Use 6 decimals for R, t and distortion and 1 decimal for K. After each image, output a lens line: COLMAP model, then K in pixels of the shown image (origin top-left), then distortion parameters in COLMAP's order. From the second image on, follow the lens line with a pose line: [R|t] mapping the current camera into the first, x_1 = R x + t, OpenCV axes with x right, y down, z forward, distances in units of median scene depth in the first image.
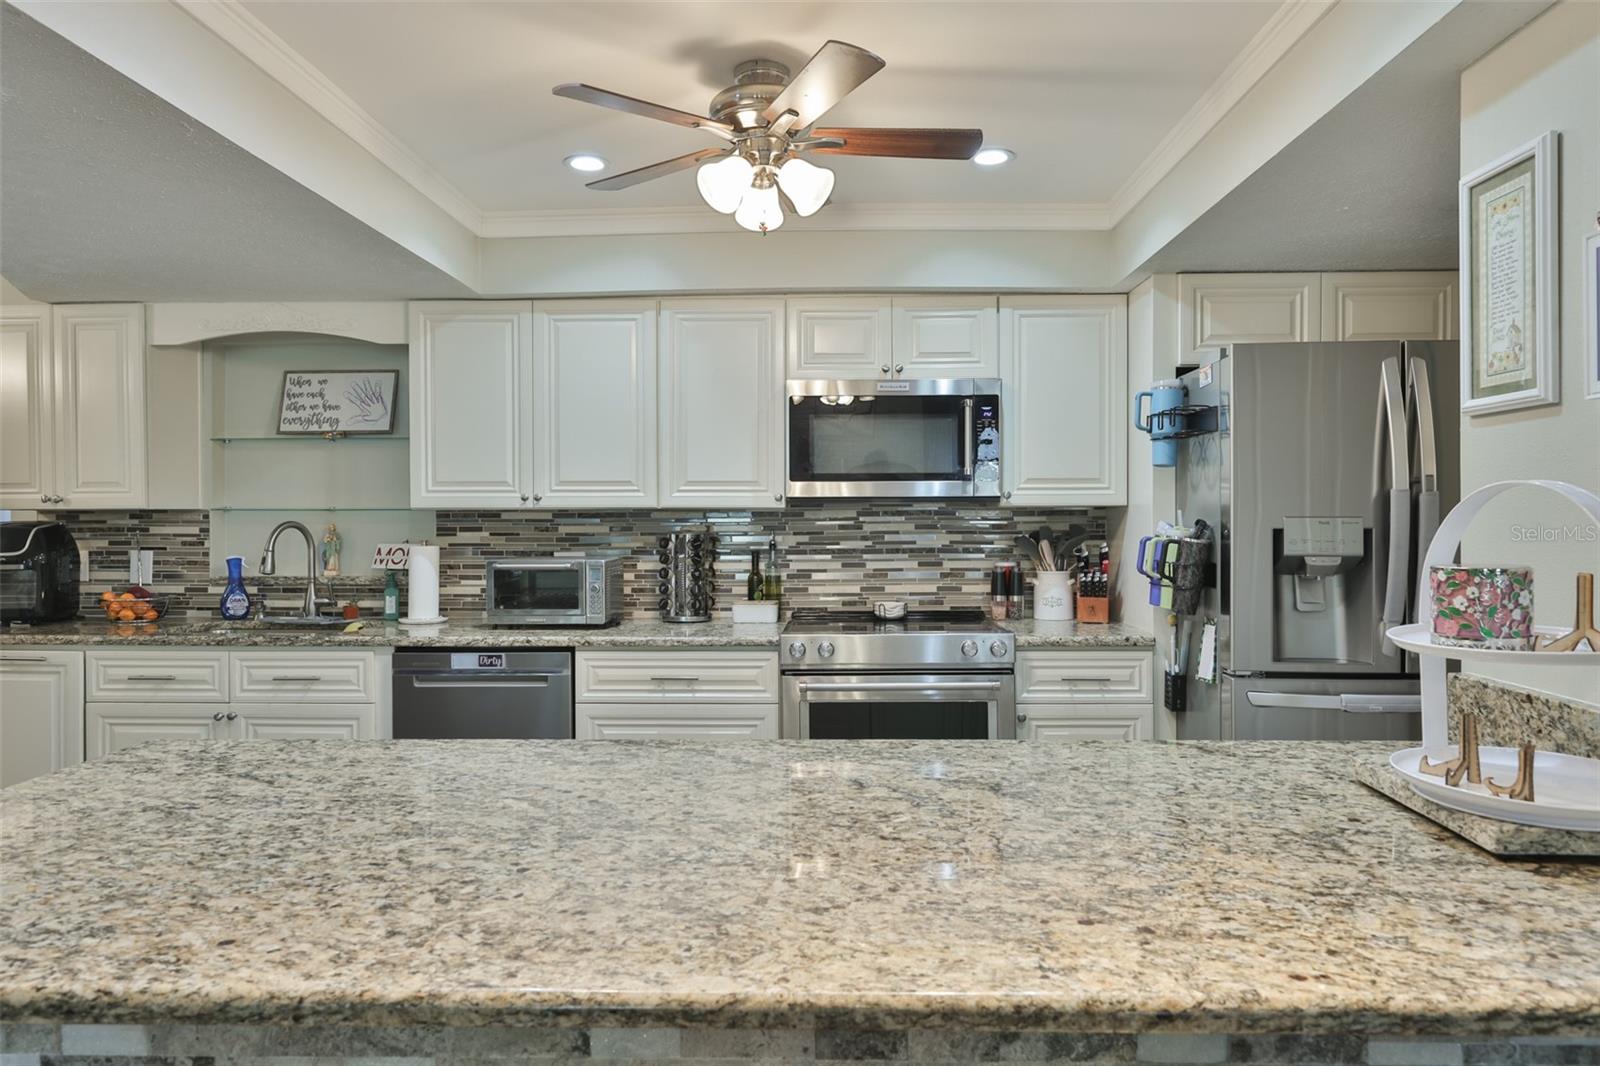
lens RADIAL K [[997.7, 0, 822.0], [0, 997.7, 515.7], [0, 0, 1]] dist [0.003301, 0.001587]
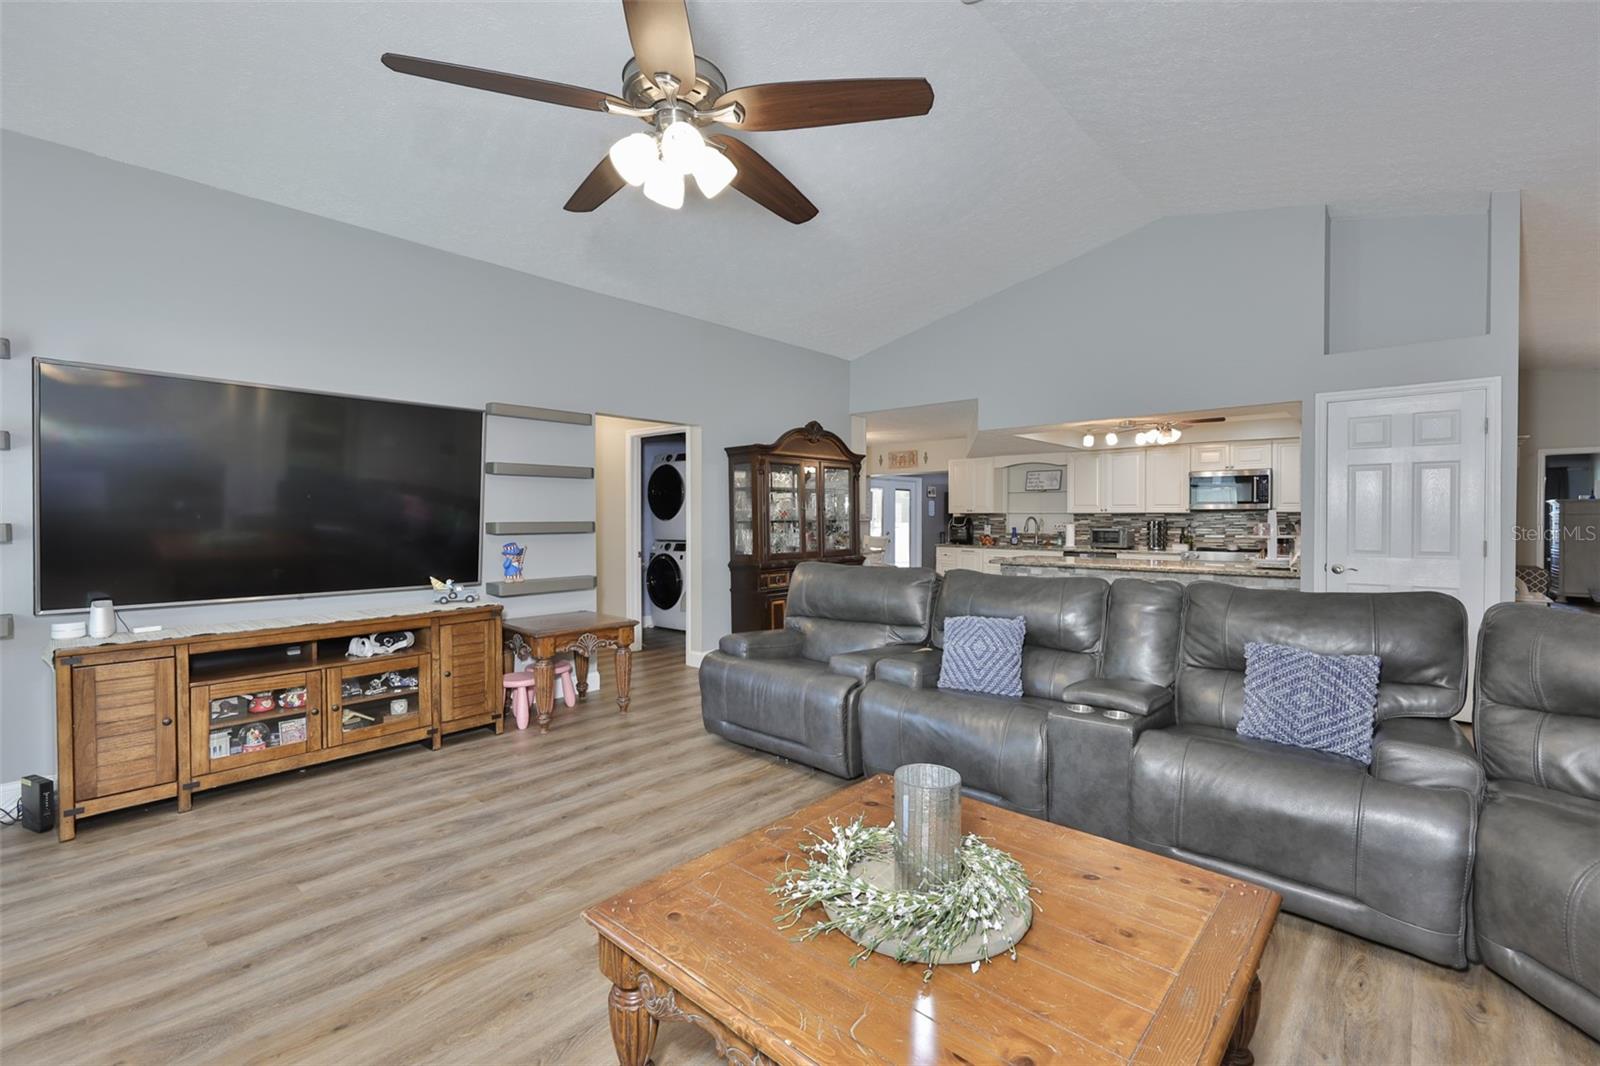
lens RADIAL K [[693.5, 0, 792.8], [0, 693.5, 522.4], [0, 0, 1]] dist [-0.003237, -0.000056]
pose [[0.748717, 0.008137, -0.662840, 0.429702], [-0.002254, 0.999950, 0.009729, 0.004037], [0.662886, -0.005790, 0.748698, -1.311673]]
